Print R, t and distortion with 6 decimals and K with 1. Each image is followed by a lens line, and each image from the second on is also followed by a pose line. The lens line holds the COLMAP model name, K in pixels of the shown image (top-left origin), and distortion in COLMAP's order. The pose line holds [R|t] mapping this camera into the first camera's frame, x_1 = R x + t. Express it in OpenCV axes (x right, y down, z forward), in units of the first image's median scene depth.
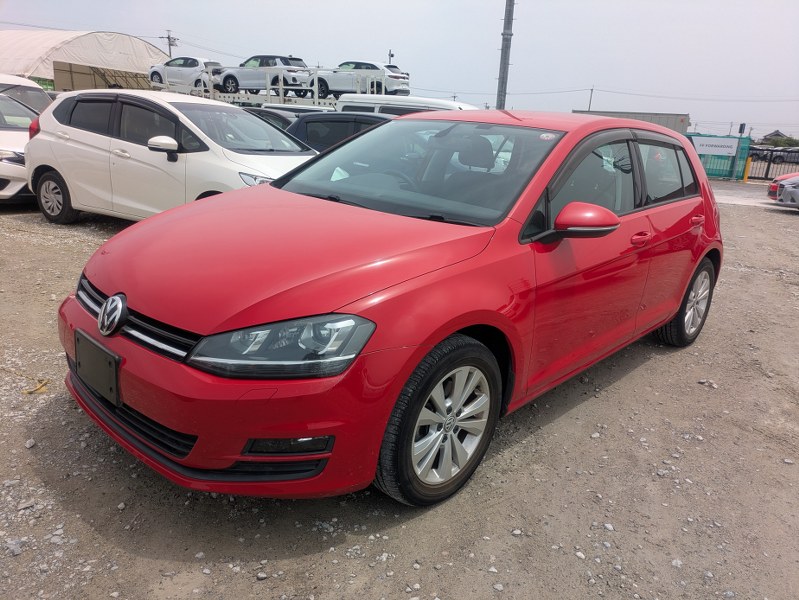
lens RADIAL K [[595.7, 0, 415.5], [0, 595.7, 291.3], [0, 0, 1]] dist [0.023763, -0.011604]
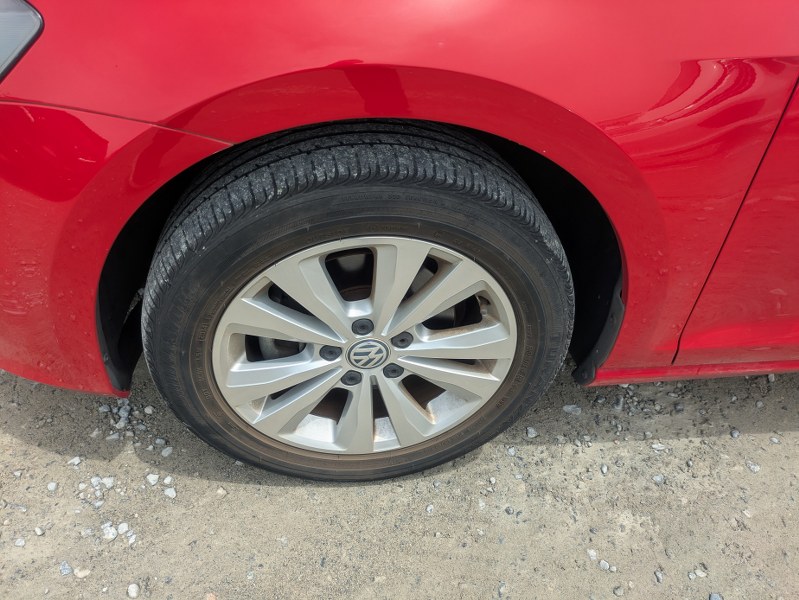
lens RADIAL K [[594.3, 0, 399.5], [0, 594.3, 300.0], [0, 0, 1]] dist [0.032491, -0.036737]
pose [[0.764936, 0.410738, -0.496153, 0.022083], [-0.205974, 0.885835, 0.415777, 0.001063], [0.610285, -0.215848, 0.762208, 0.059347]]
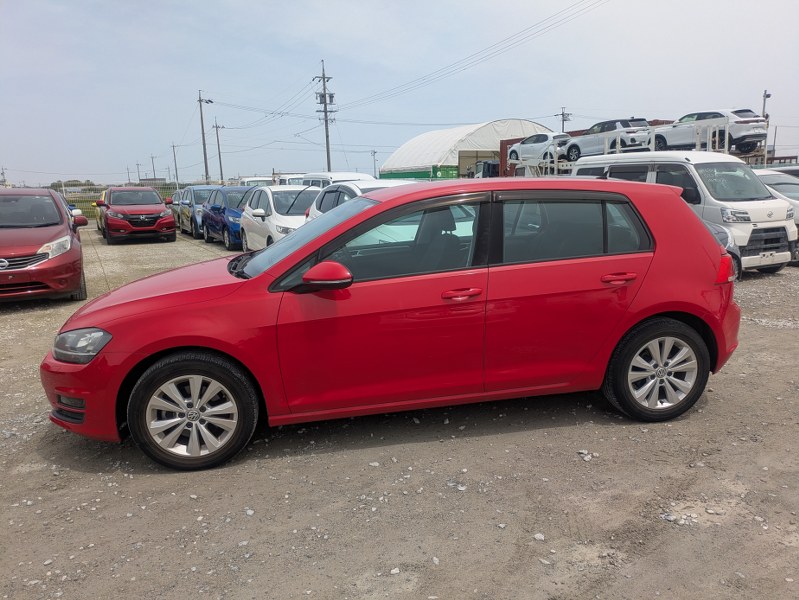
lens RADIAL K [[594.3, 0, 399.5], [0, 594.3, 300.0], [0, 0, 1]] dist [0.032491, -0.036737]
pose [[0.792458, 0.025531, -0.609392, 0.110321], [-0.079032, 0.994999, -0.061087, -0.000440], [0.604785, 0.096570, 0.790512, 0.011844]]
